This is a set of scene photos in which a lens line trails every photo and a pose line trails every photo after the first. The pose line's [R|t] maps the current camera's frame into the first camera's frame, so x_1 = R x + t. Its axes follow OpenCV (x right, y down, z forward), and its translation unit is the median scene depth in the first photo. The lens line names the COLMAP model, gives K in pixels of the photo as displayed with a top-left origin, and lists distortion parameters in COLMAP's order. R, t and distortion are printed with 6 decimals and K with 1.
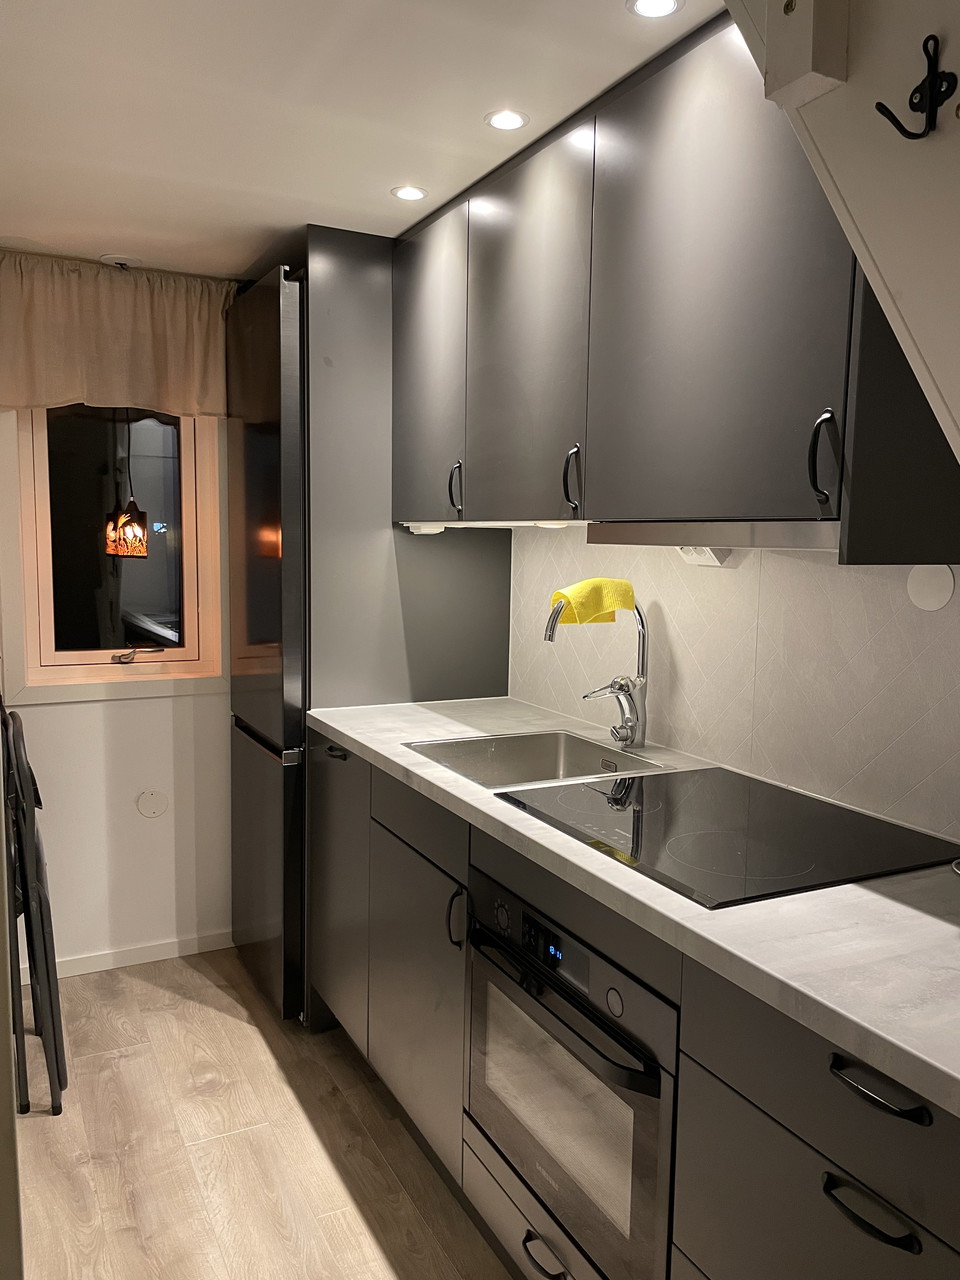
lens RADIAL K [[974.4, 0, 480.0], [0, 974.4, 640.0], [0, 0, 1]] dist [0.053599, -0.104164]
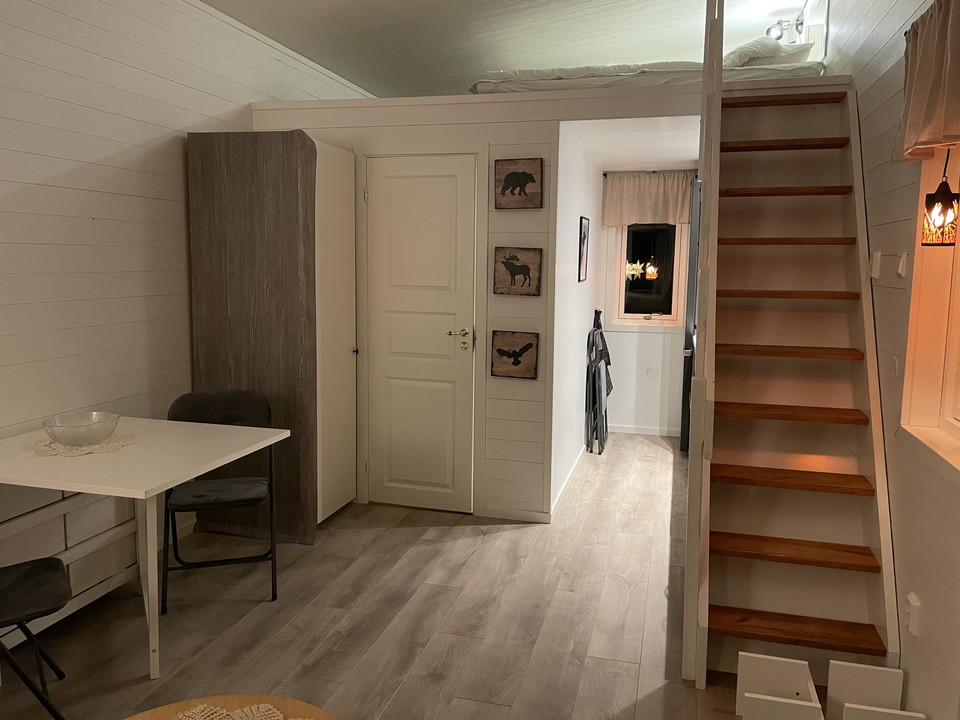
lens RADIAL K [[730.8, 0, 480.0], [0, 730.8, 360.0], [0, 0, 1]] dist [0.053599, -0.104164]
pose [[0.739371, 0.083298, -0.668126, 0.664789], [-0.068848, 0.996470, 0.048045, 0.072716], [0.669769, 0.010476, 0.742495, -0.809156]]
